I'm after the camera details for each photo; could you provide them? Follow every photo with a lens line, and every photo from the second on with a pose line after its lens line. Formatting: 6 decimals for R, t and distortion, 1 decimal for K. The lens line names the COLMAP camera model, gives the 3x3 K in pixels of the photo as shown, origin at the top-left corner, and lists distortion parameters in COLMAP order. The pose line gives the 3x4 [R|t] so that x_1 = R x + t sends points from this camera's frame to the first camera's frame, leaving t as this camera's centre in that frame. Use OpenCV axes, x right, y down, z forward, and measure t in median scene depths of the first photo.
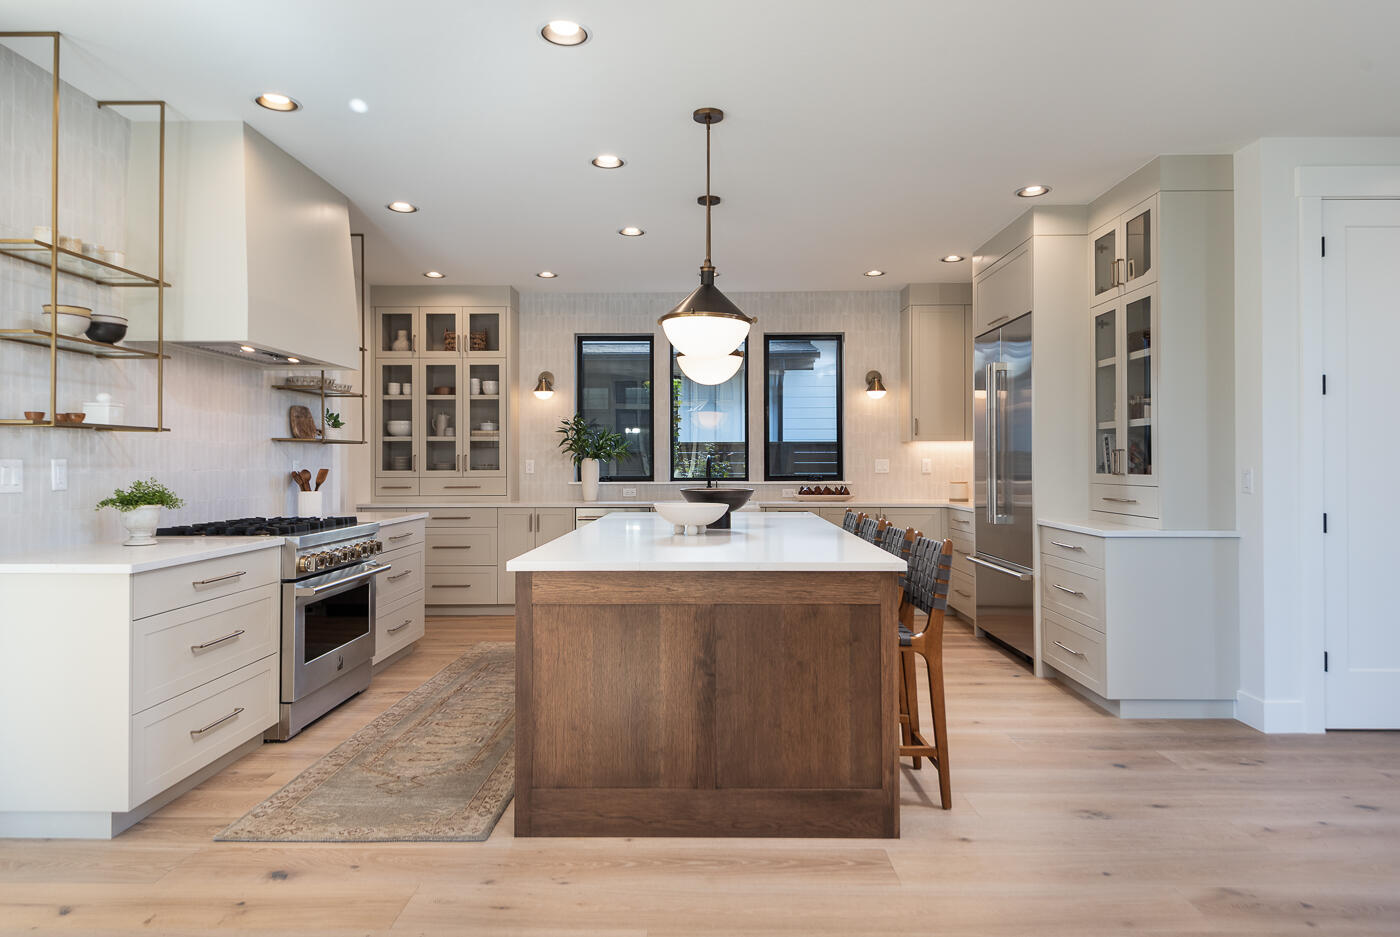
lens RADIAL K [[851.5, 0, 692.4], [0, 851.5, 452.9], [0, 0, 1]] dist [0.050281, -0.047175]
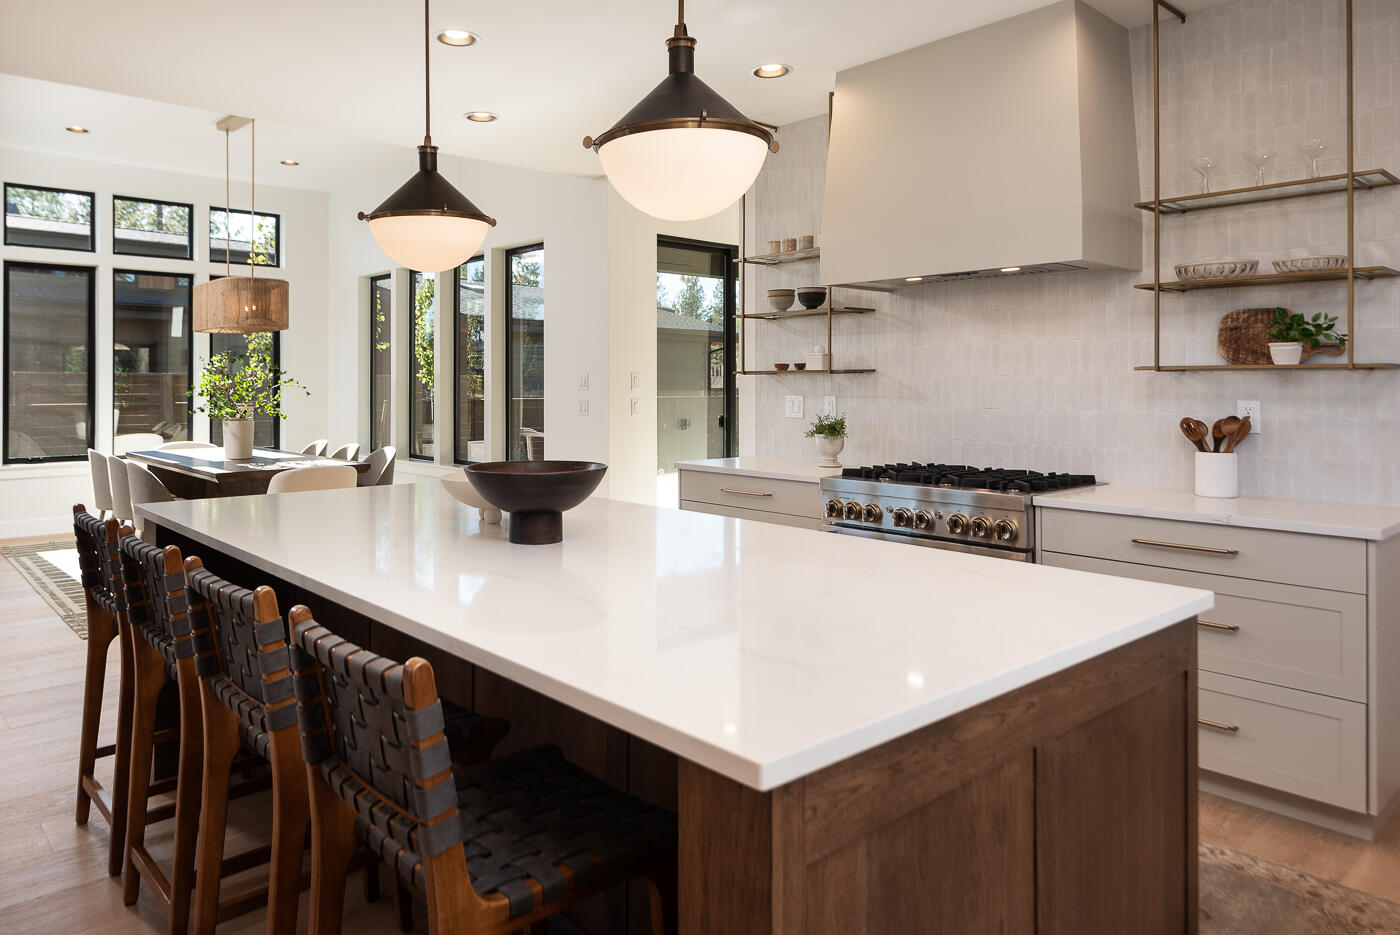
lens RADIAL K [[908.5, 0, 621.2], [0, 908.5, 379.1], [0, 0, 1]] dist [0.003739, -0.014886]
pose [[-0.754215, -0.004785, -0.656610, 0.208450], [0.006945, 0.999859, -0.015263, 0.000192], [0.656591, -0.016072, -0.754076, 0.867383]]
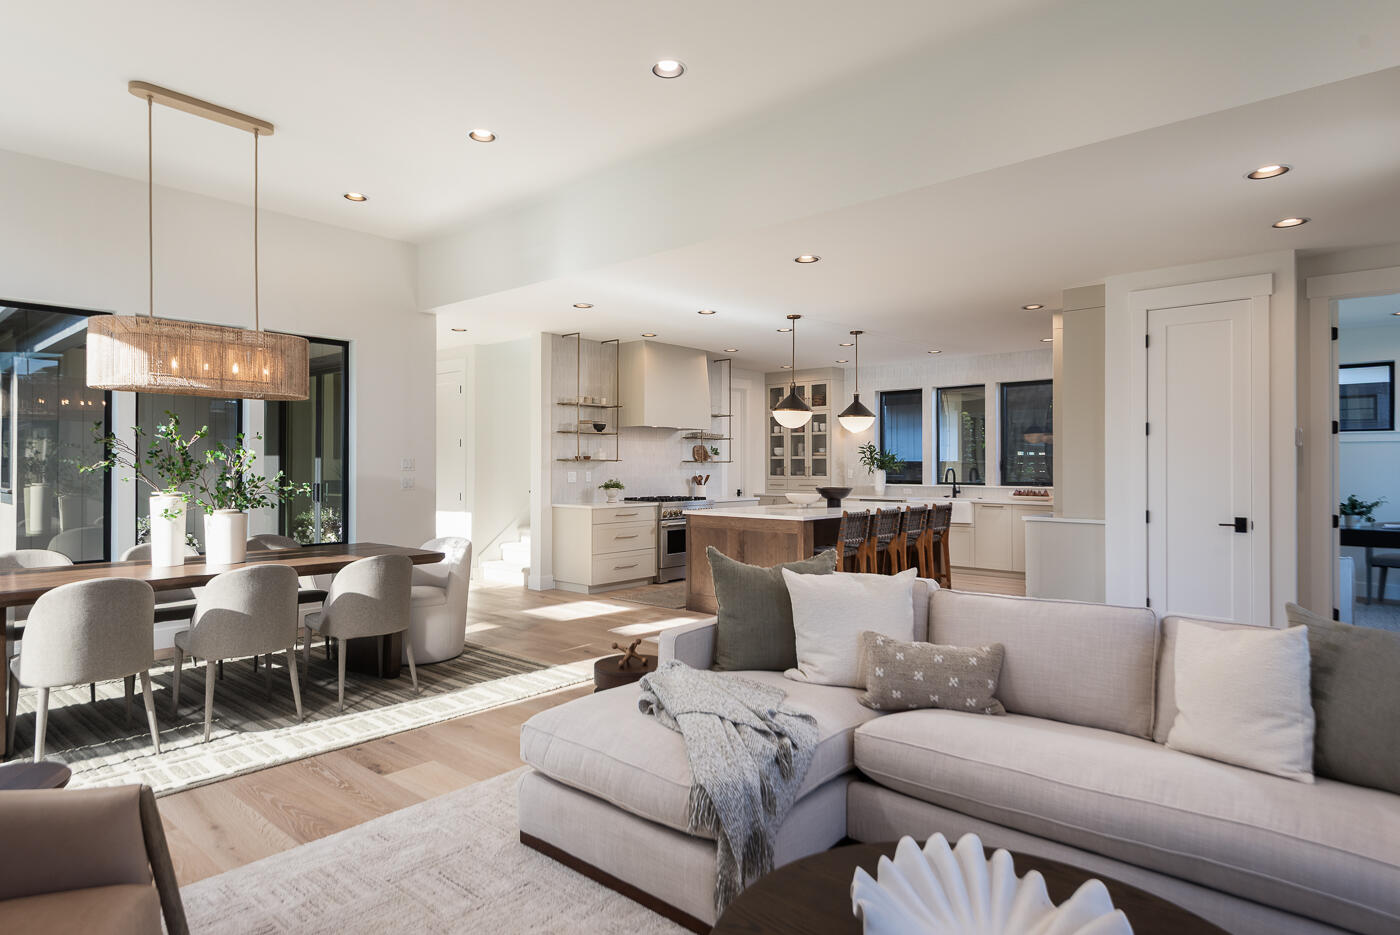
lens RADIAL K [[763.8, 0, 685.6], [0, 763.8, 462.2], [0, 0, 1]] dist [0.020161, -0.018770]
pose [[0.762727, -0.000843, -0.646721, 0.545301], [0.005243, 0.999974, 0.004881, -0.016116], [0.646700, -0.007113, 0.762711, -0.344692]]
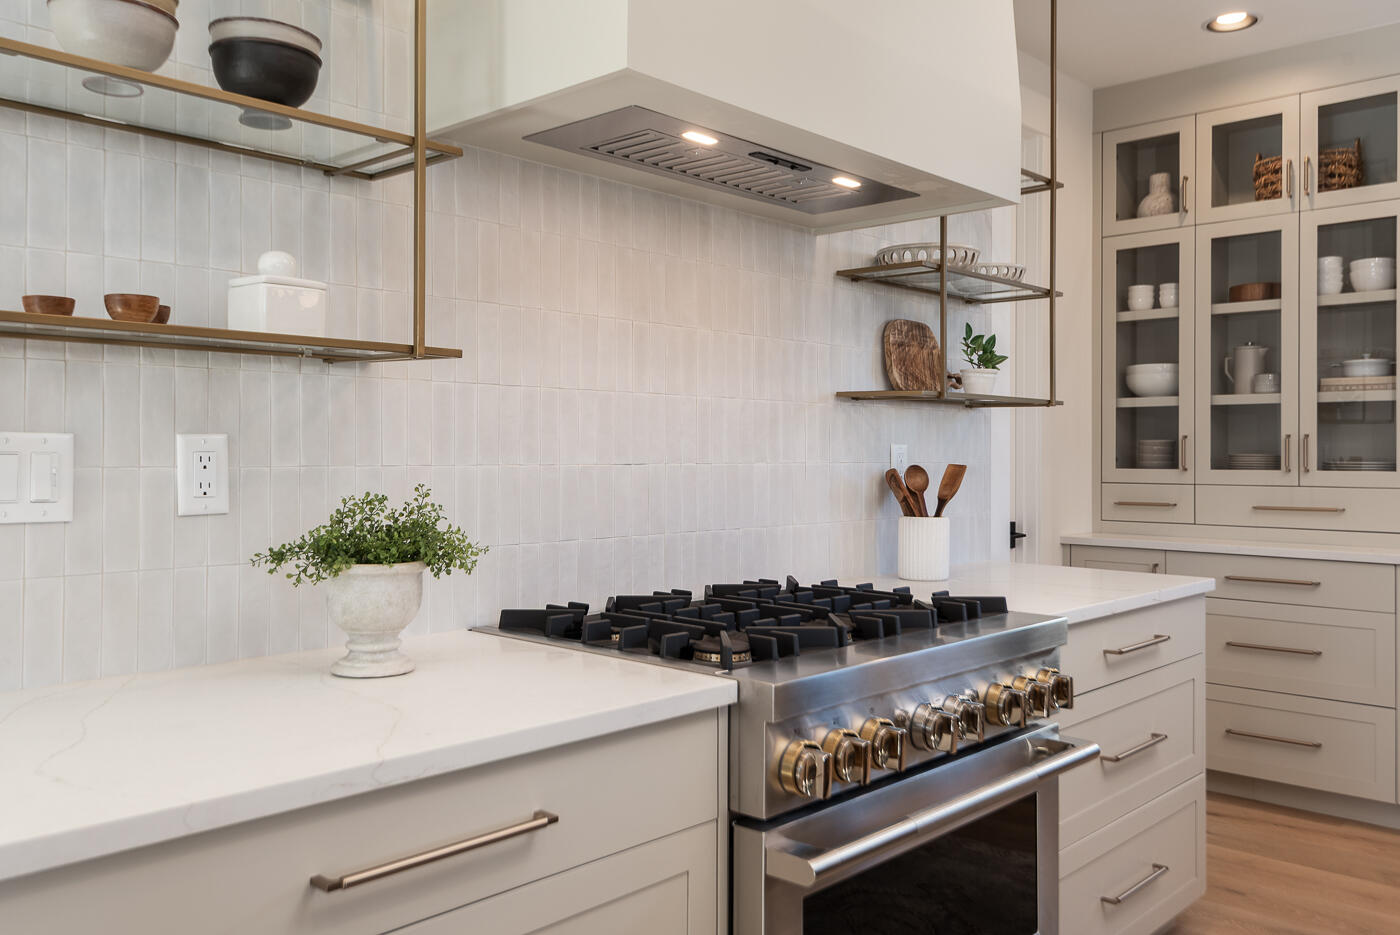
lens RADIAL K [[1140.0, 0, 685.5], [0, 1140.0, 452.9], [0, 0, 1]] dist [0.016245, 0.000336]
pose [[0.741361, 0.004033, -0.671095, -0.108818], [0.002646, 0.999957, 0.008933, 0.005544], [0.671102, -0.008398, 0.741318, 0.358000]]
